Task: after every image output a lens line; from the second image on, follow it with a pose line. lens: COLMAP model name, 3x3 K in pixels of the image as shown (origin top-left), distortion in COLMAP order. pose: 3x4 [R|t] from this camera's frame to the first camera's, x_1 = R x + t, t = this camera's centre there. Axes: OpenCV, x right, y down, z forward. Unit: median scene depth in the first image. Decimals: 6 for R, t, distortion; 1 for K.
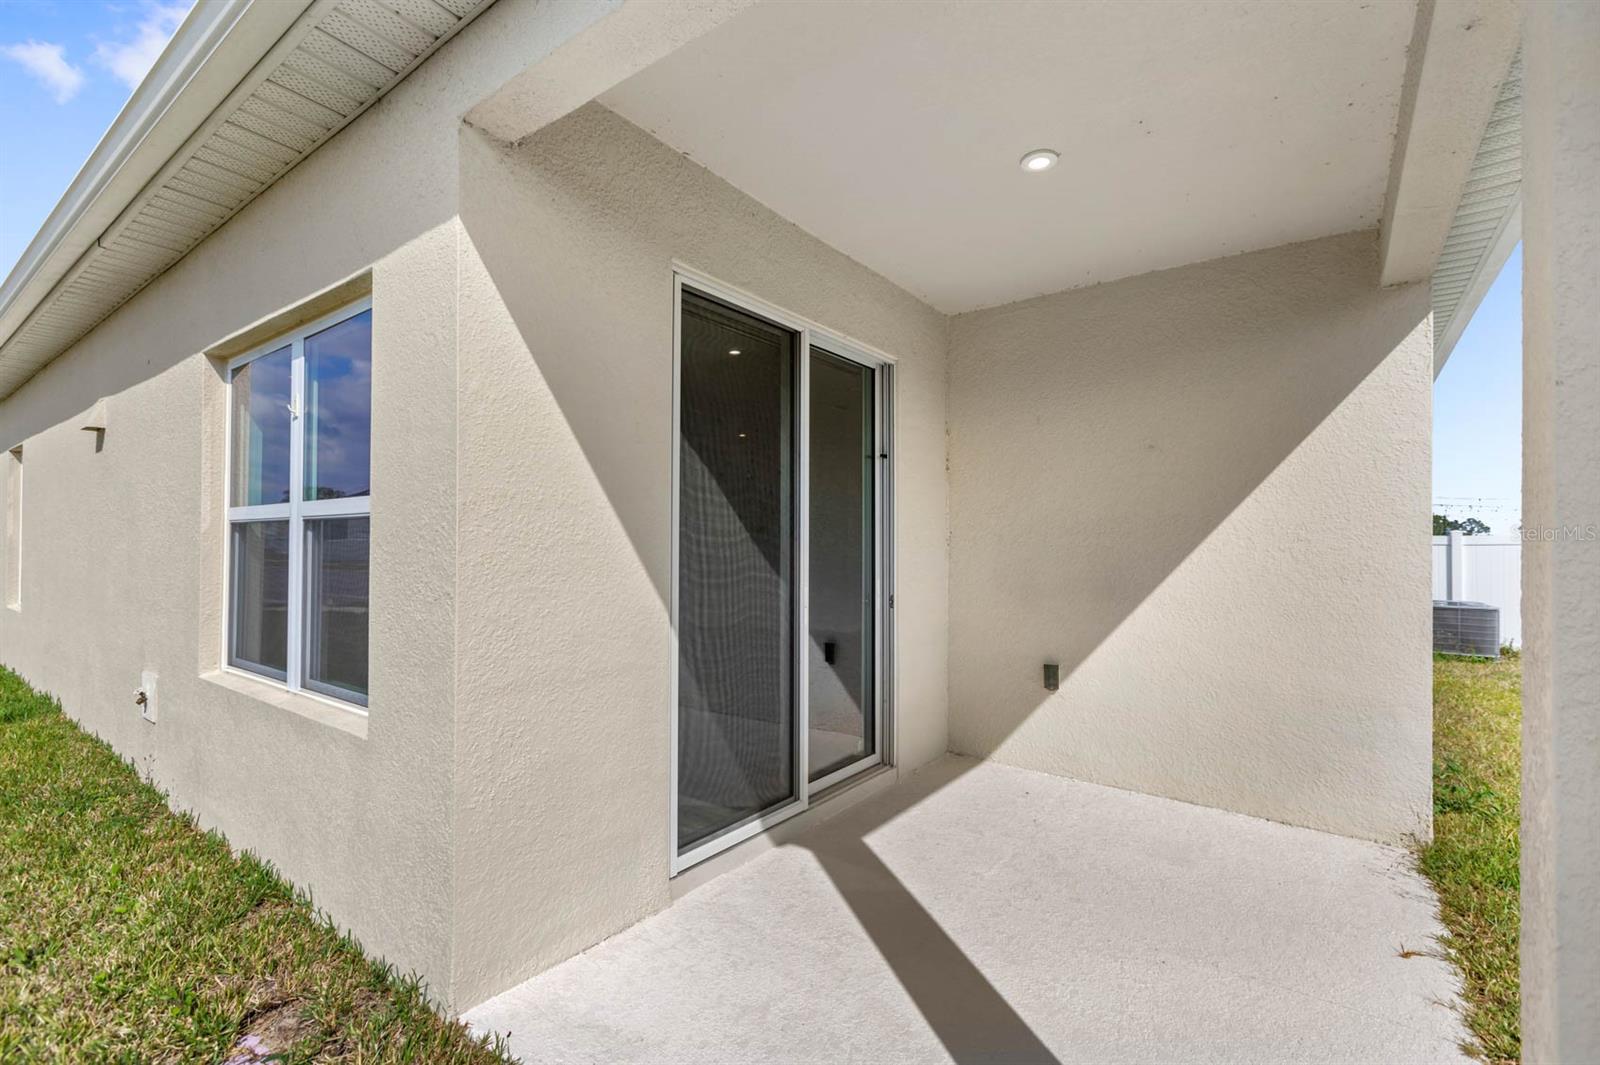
lens RADIAL K [[720.7, 0, 798.2], [0, 720.7, 547.3], [0, 0, 1]] dist [-0.003503, -0.000236]
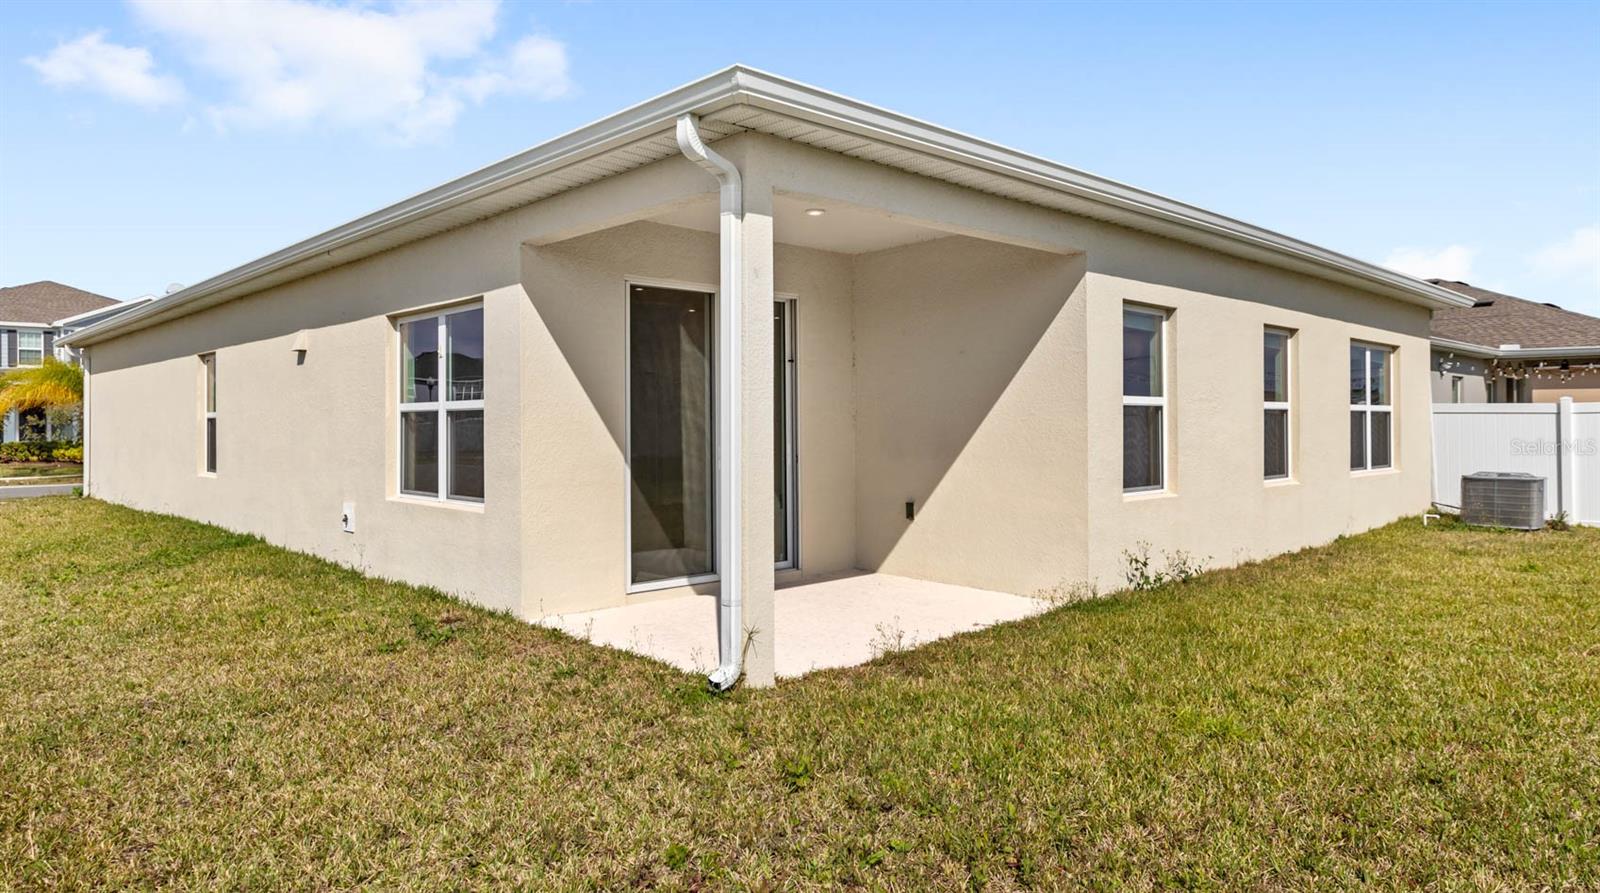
lens RADIAL K [[1011.9, 0, 800.2], [0, 1011.9, 434.1], [0, 0, 1]] dist [0.008477, 0.000902]
pose [[0.984134, -0.008769, -0.177208, 0.633290], [0.010340, 0.999915, 0.007947, 0.010142], [0.177123, -0.009654, 0.984141, -1.317507]]
